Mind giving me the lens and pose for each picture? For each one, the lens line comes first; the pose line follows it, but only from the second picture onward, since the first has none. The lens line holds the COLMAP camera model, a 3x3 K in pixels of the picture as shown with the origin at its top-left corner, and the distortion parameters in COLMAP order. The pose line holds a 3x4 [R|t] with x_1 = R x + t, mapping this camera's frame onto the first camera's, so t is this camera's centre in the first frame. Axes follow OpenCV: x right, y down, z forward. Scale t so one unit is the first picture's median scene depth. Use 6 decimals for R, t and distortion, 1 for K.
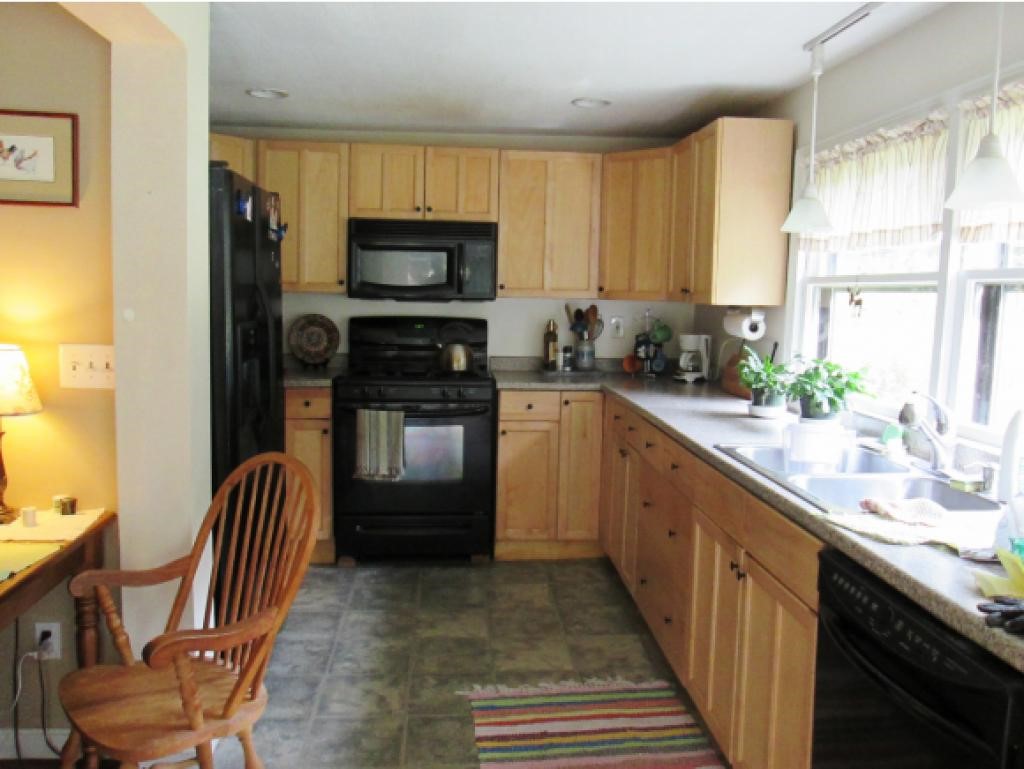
lens RADIAL K [[839.9, 0, 514.4], [0, 839.9, 379.7], [0, 0, 1]] dist [-0.044920, 0.008507]
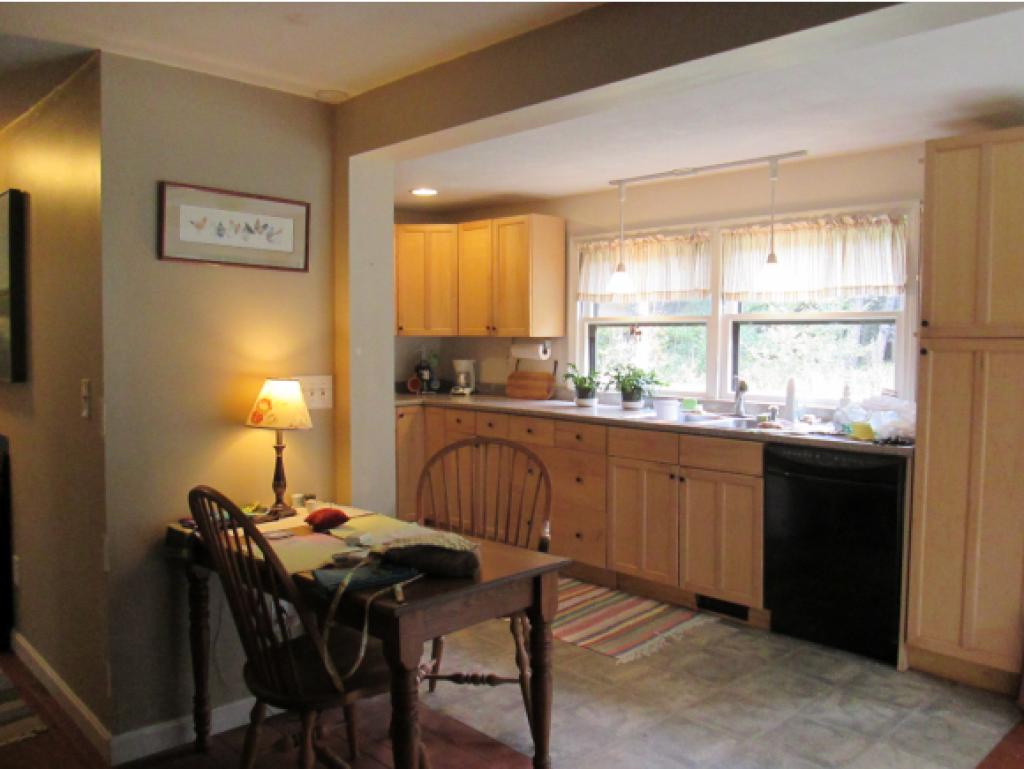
lens RADIAL K [[839.9, 0, 505.1], [0, 839.9, 386.4], [0, 0, 1]] dist [-0.044920, 0.008507]
pose [[0.787811, -0.059100, 0.613075, -0.977085], [0.080154, 0.996758, -0.006913, 0.006850], [-0.610679, 0.054587, 0.789995, -0.209732]]
